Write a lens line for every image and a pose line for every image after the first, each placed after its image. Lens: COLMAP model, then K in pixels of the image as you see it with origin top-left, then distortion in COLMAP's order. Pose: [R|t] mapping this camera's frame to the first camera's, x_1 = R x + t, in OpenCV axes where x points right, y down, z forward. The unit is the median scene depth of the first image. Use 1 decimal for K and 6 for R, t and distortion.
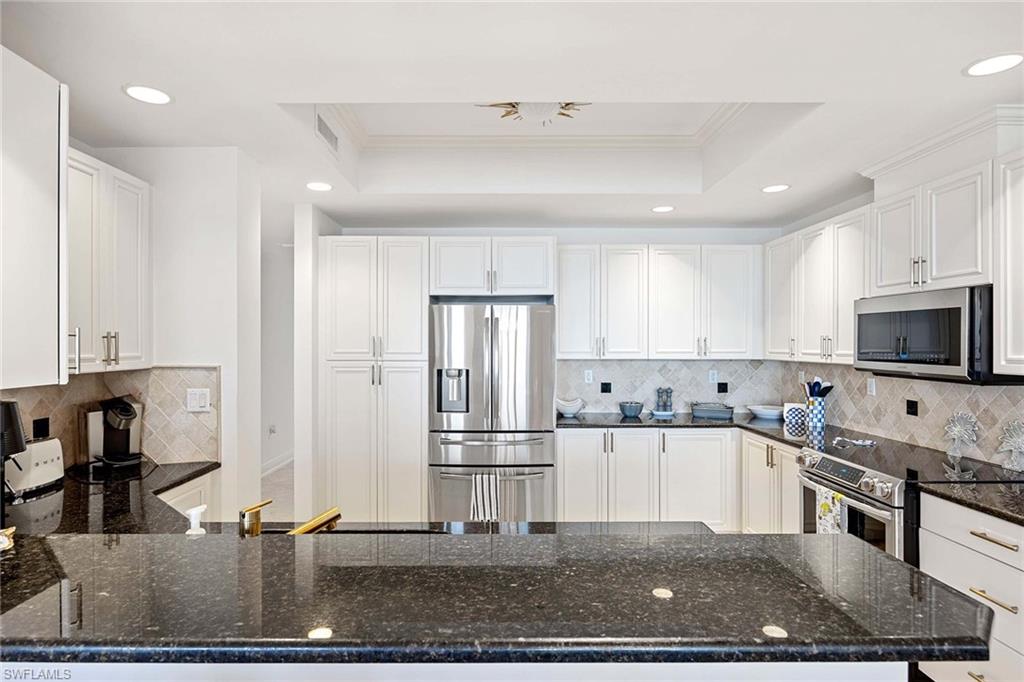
lens RADIAL K [[554.8, 0, 493.3], [0, 554.8, 347.4], [0, 0, 1]] dist [0.005738, -0.006404]
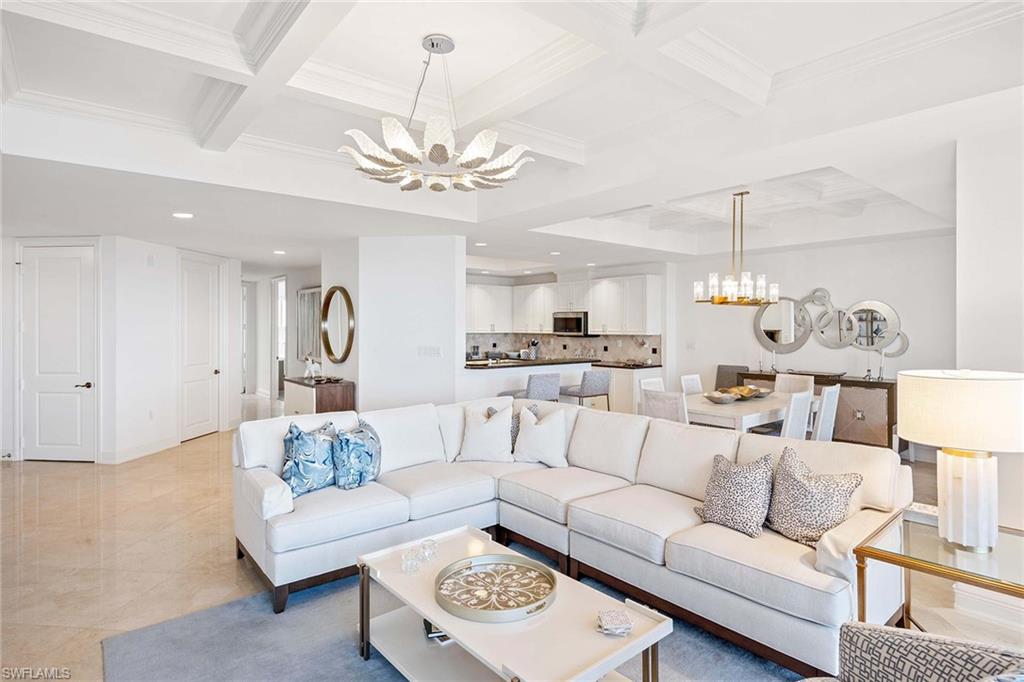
lens RADIAL K [[554.8, 0, 523.8], [0, 554.8, 326.2], [0, 0, 1]] dist [0.005738, -0.006404]
pose [[0.766174, 0.000988, 0.642632, -1.155172], [0.001831, 0.999991, -0.003720, 0.001891], [-0.642630, 0.004027, 0.766166, -1.007815]]
